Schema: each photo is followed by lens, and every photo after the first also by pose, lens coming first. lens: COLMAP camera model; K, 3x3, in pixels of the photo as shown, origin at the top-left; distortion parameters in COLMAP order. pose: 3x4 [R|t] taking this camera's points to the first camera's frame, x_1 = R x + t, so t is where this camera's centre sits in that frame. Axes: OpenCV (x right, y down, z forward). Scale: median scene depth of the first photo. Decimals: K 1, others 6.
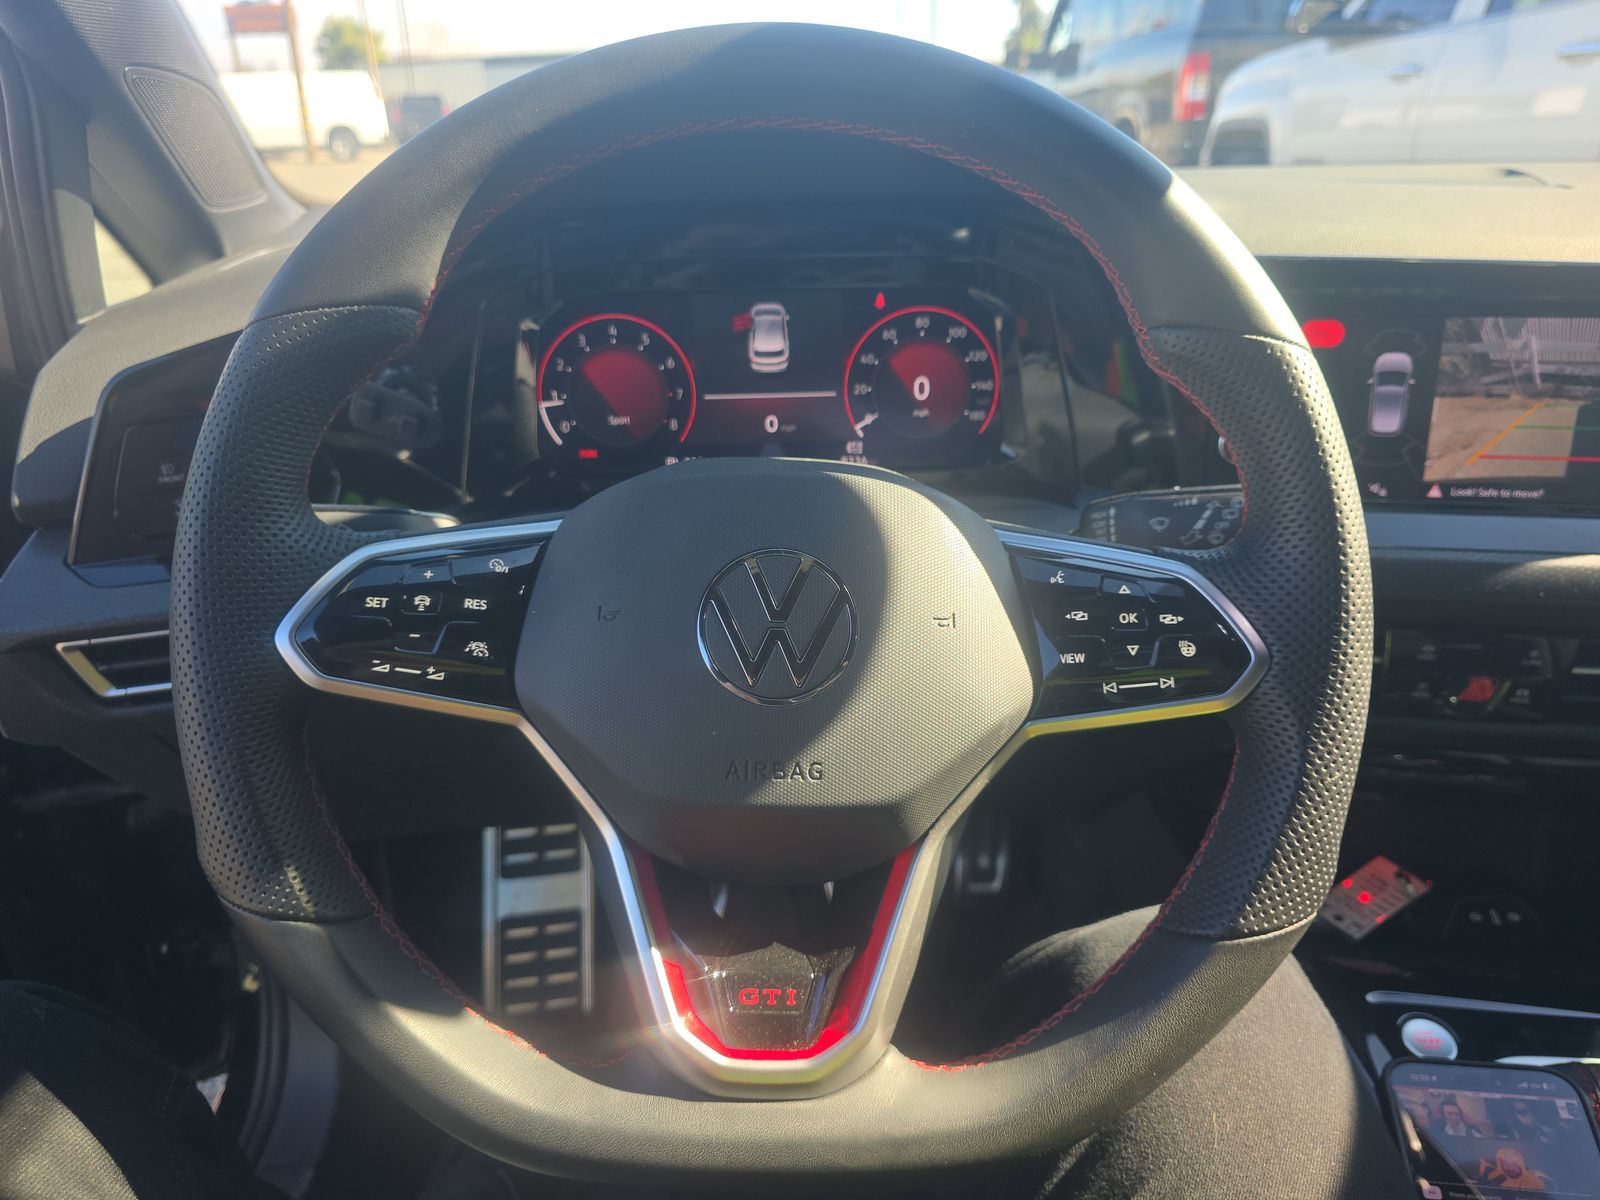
lens RADIAL K [[1087.9, 0, 791.1], [0, 1087.9, 604.1], [0, 0, 1]] dist [0.031652, -0.046673]
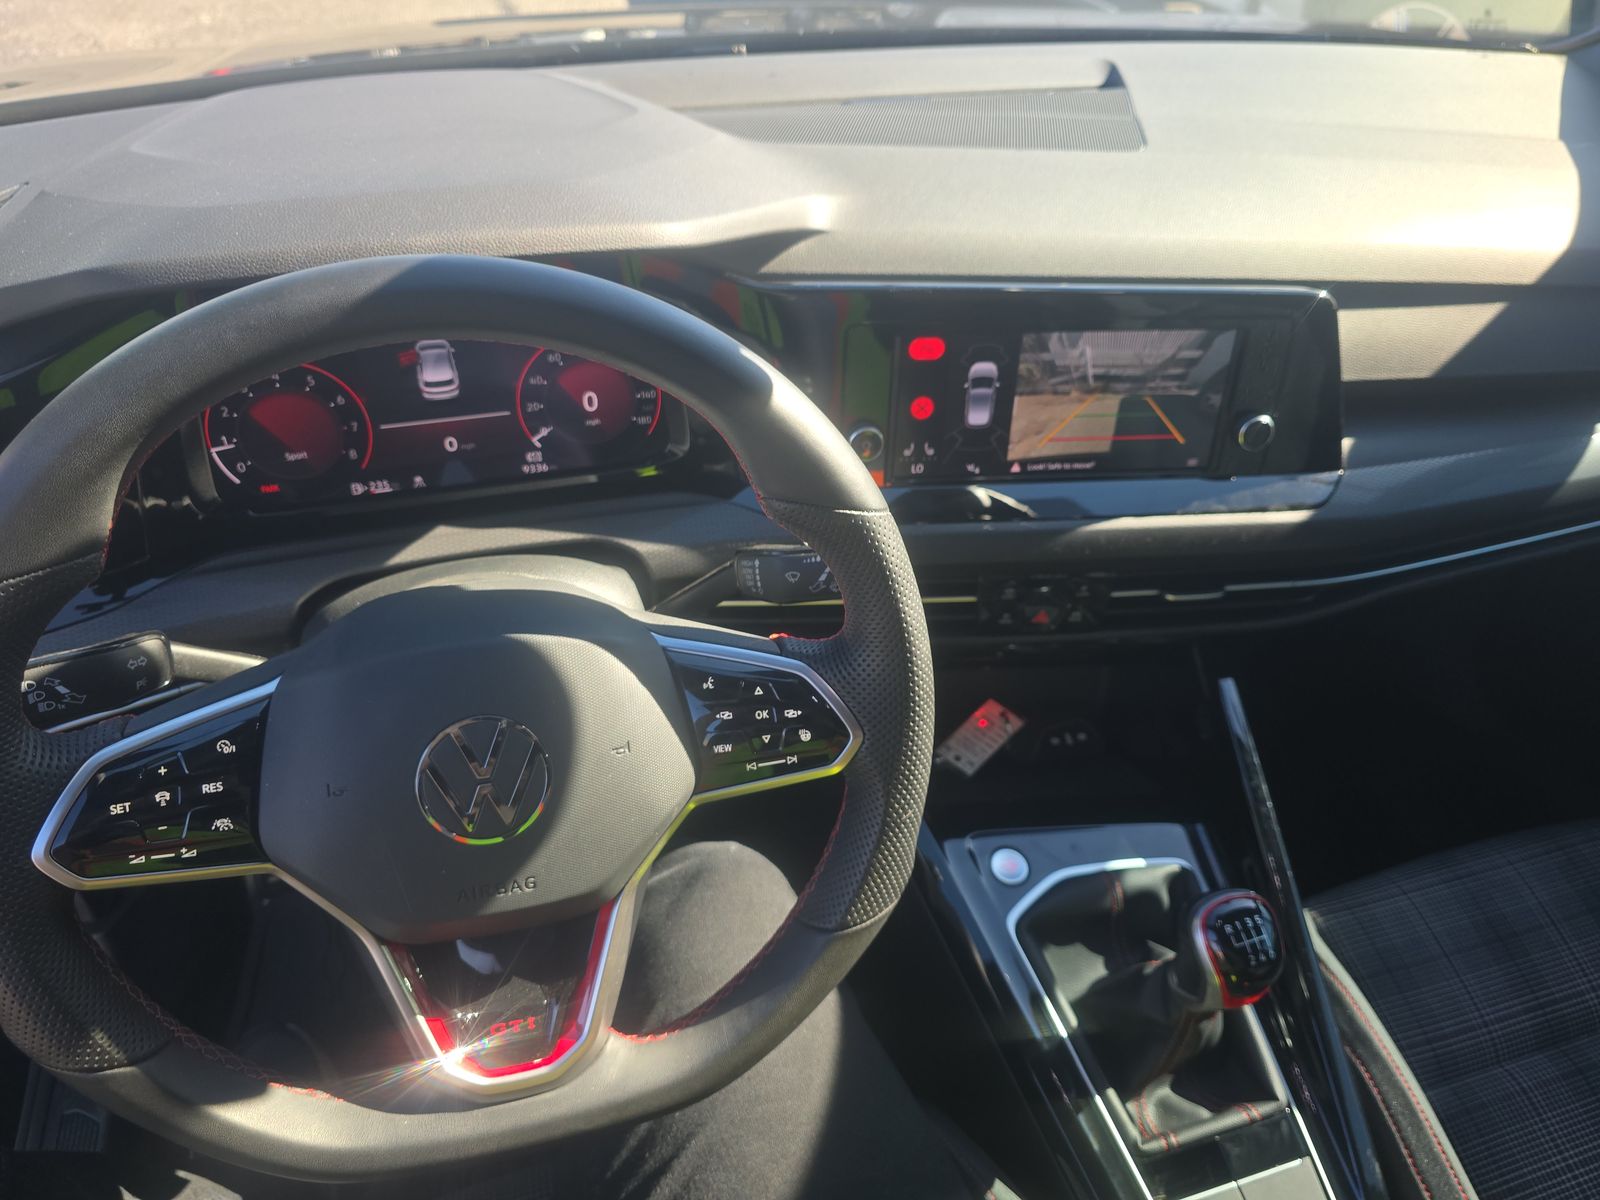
lens RADIAL K [[1087.9, 0, 791.1], [0, 1087.9, 604.1], [0, 0, 1]] dist [0.031652, -0.046673]
pose [[0.964647, -0.120564, 0.234350, 0.036571], [0.050710, 0.957521, 0.283870, -0.327770], [-0.258619, -0.261950, 0.929784, -0.125363]]
